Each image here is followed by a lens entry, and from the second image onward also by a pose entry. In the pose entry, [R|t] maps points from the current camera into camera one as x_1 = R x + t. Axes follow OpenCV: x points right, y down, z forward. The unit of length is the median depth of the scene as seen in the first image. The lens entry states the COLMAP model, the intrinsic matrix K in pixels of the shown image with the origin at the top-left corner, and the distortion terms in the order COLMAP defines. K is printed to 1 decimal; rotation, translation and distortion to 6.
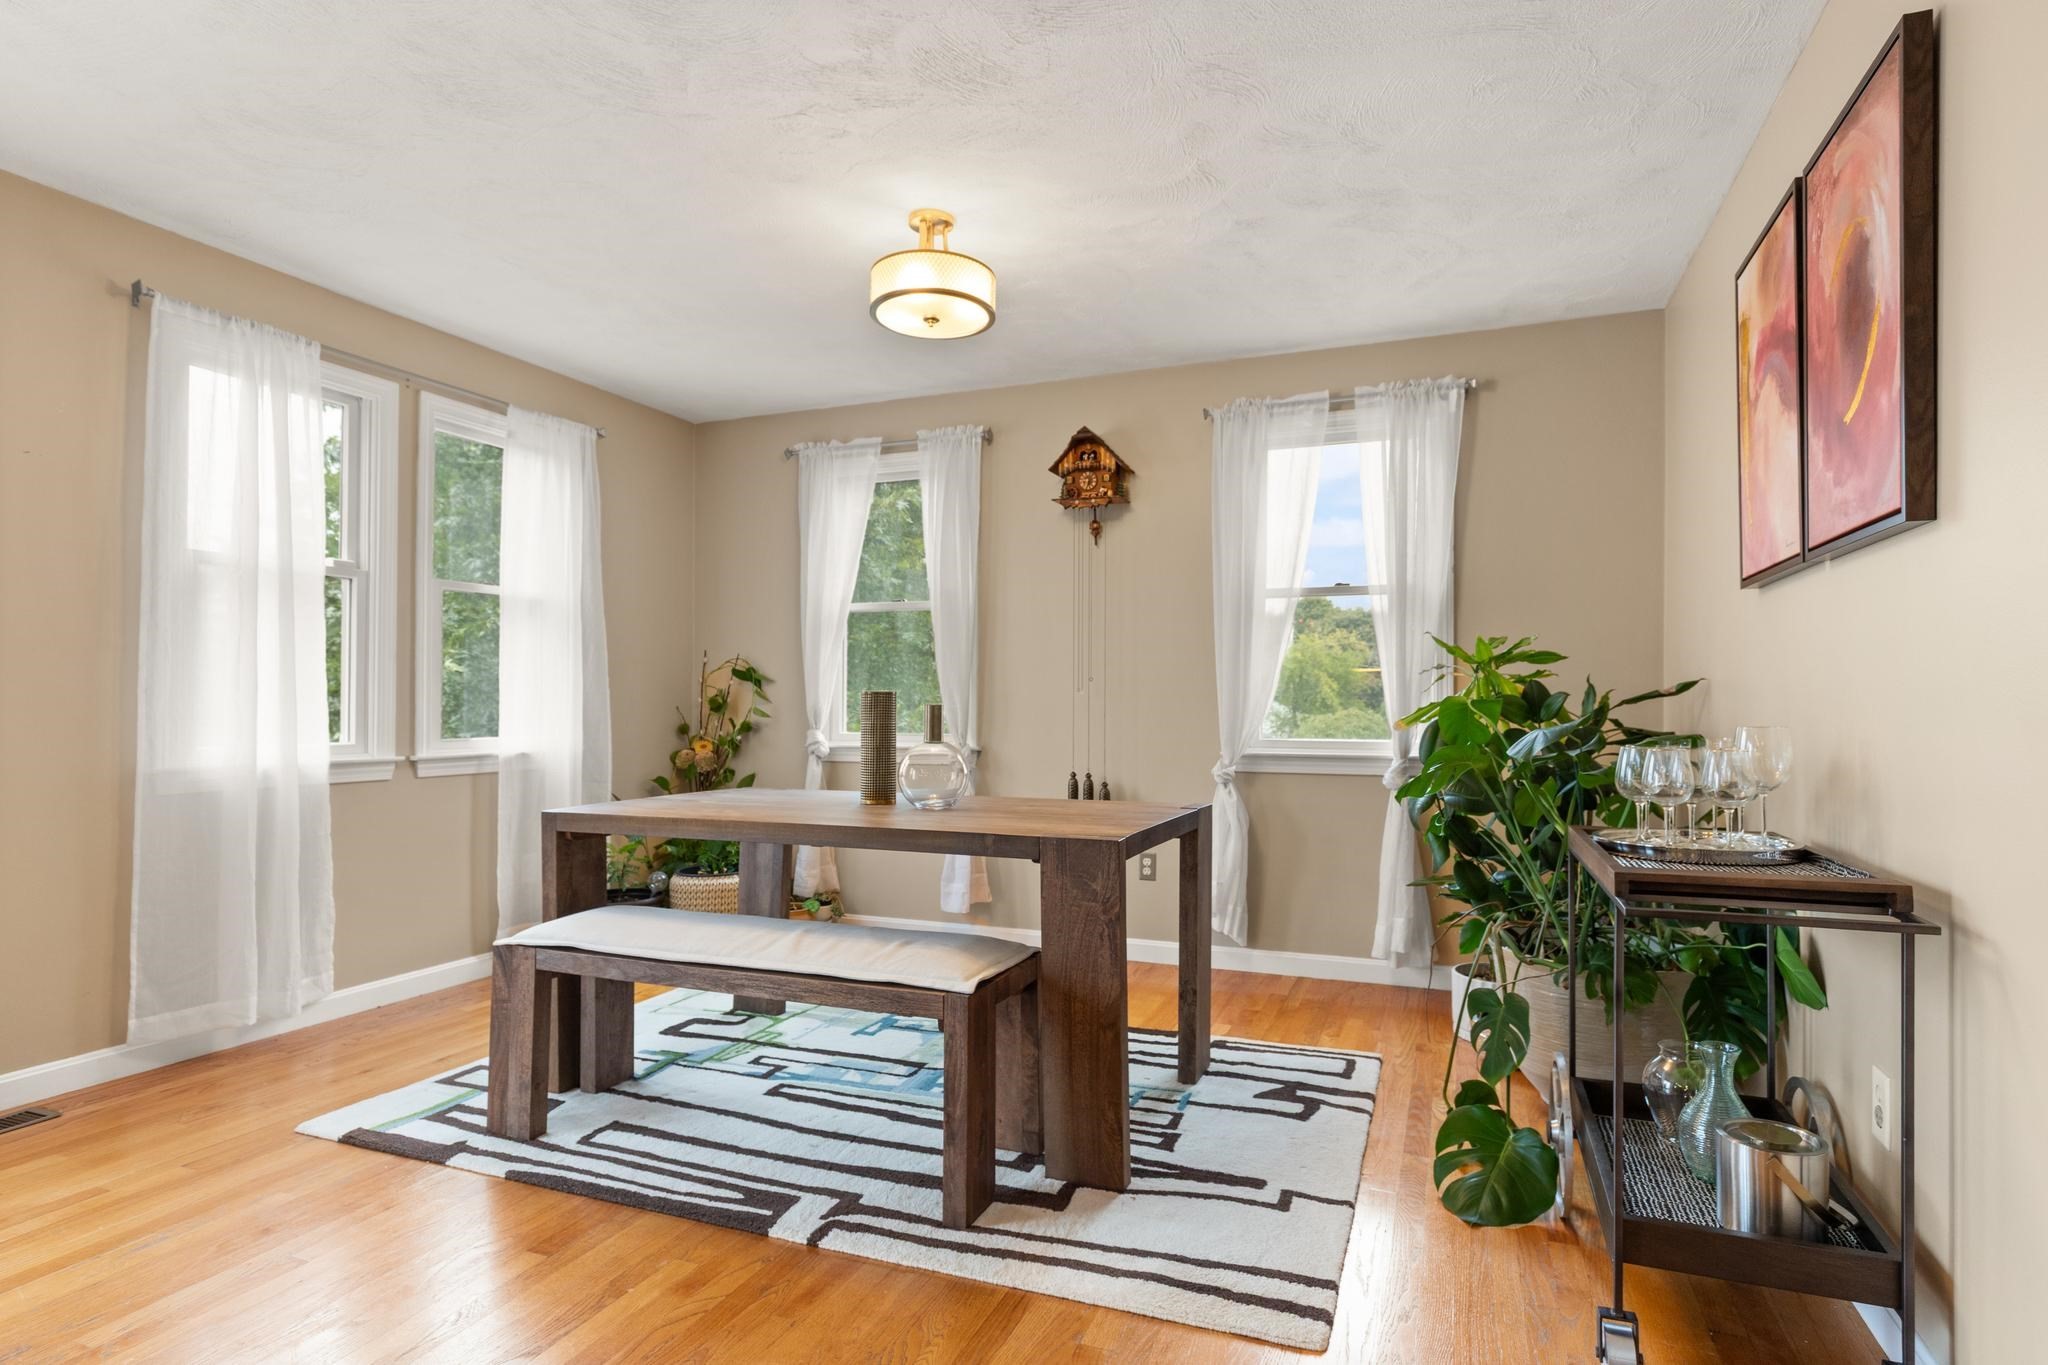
lens RADIAL K [[1057.4, 0, 1037.1], [0, 1057.4, 696.8], [0, 0, 1]] dist [0.005546, 0.000257]
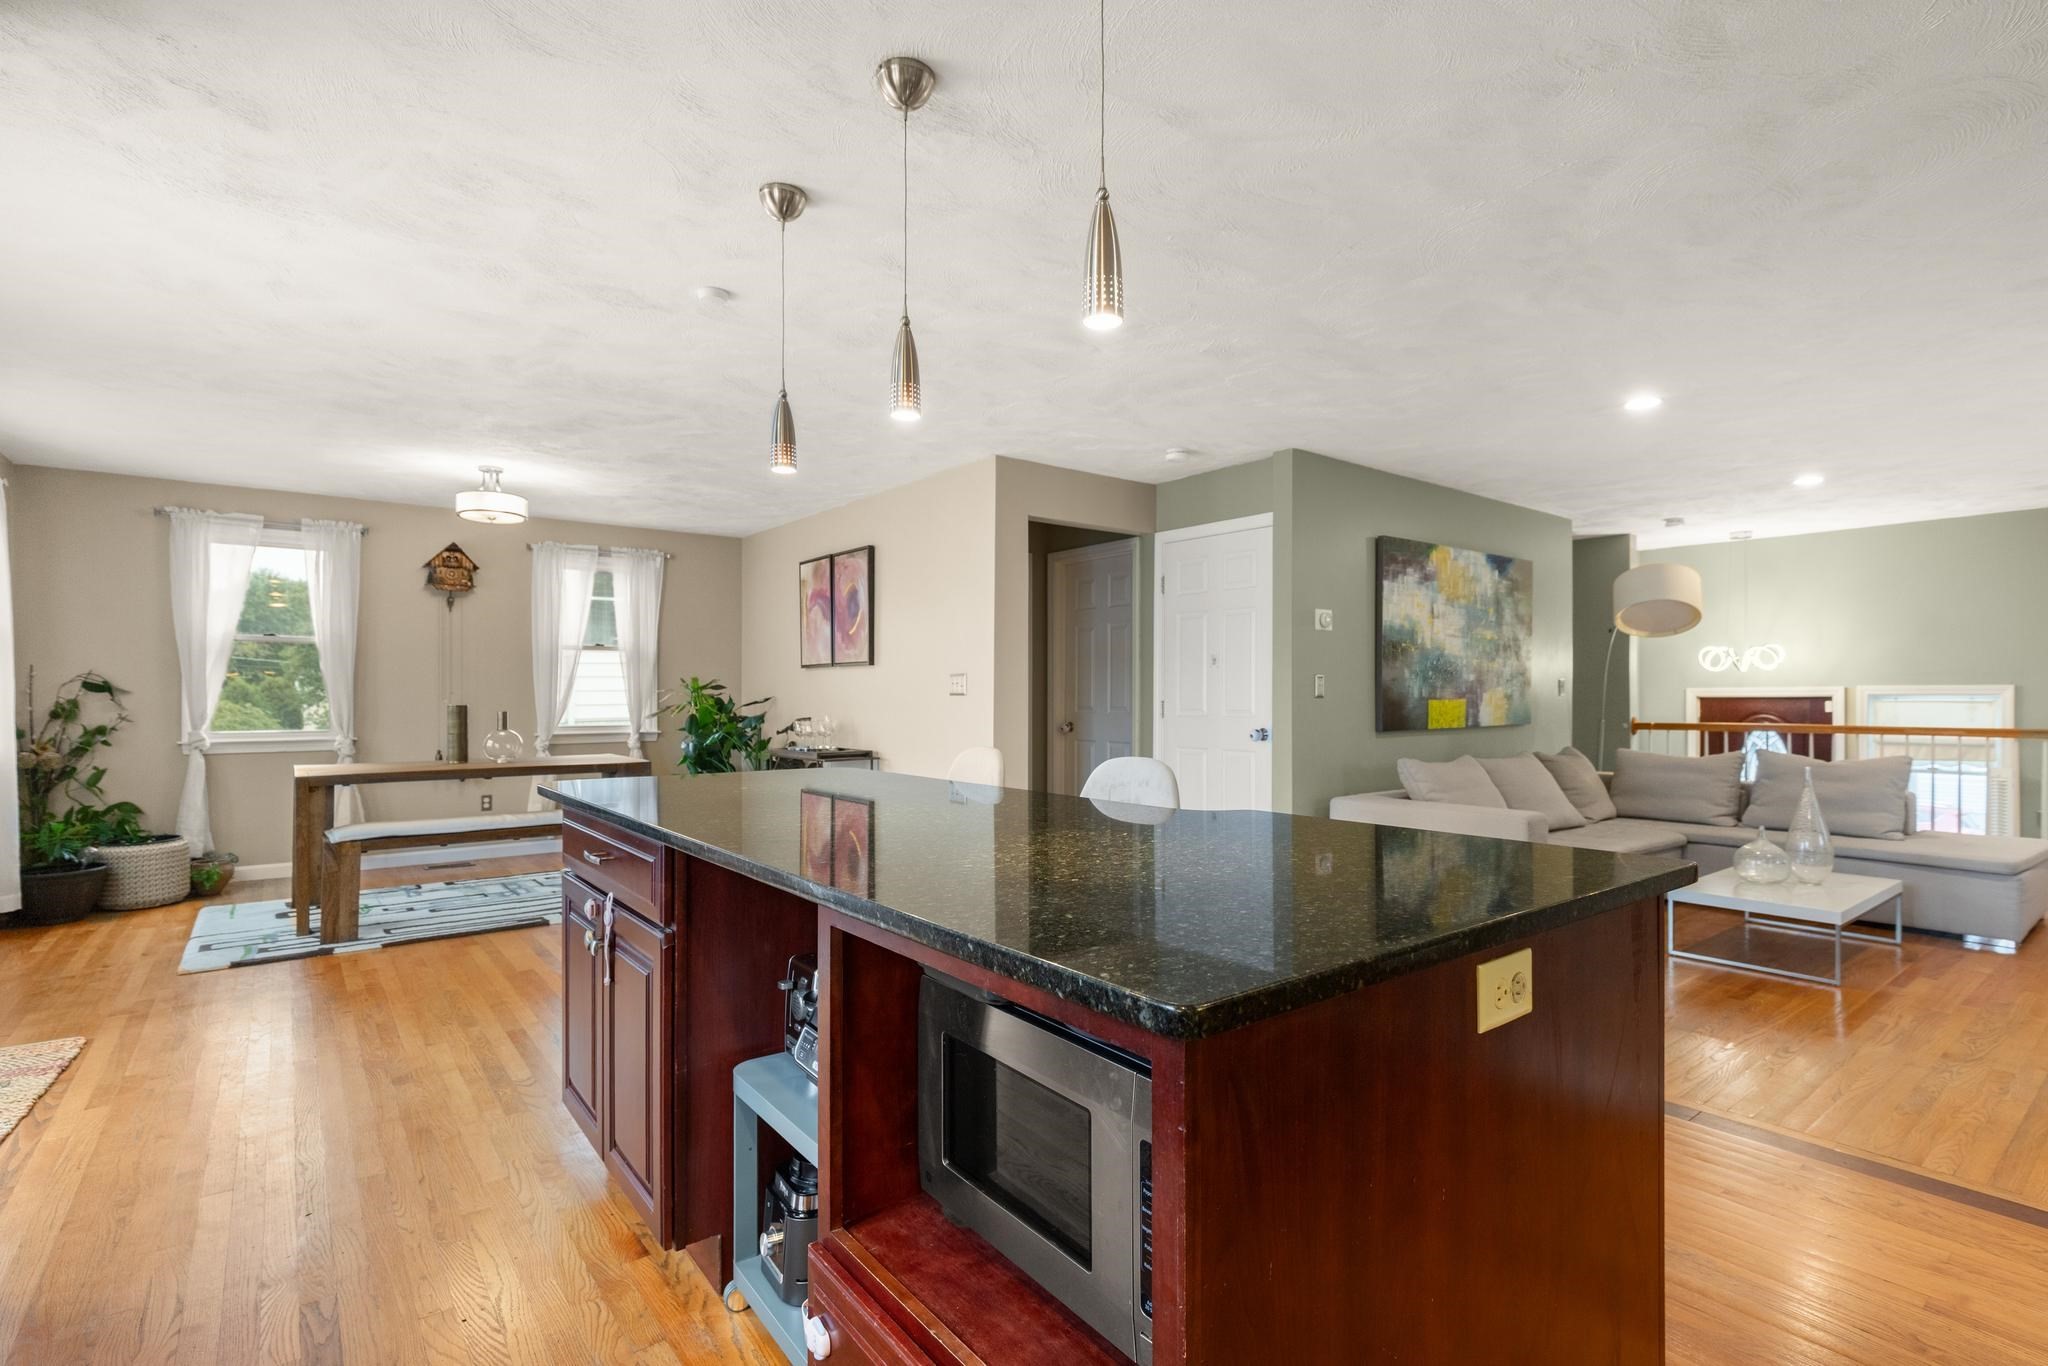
lens RADIAL K [[932.0, 0, 1023.3], [0, 932.0, 689.9], [0, 0, 1]] dist [0.003680, -0.001644]
pose [[0.519592, 0.003557, 0.854407, -0.718061], [-0.004476, 0.999989, -0.001441, -0.023167], [-0.854403, -0.003075, 0.519602, -0.513636]]
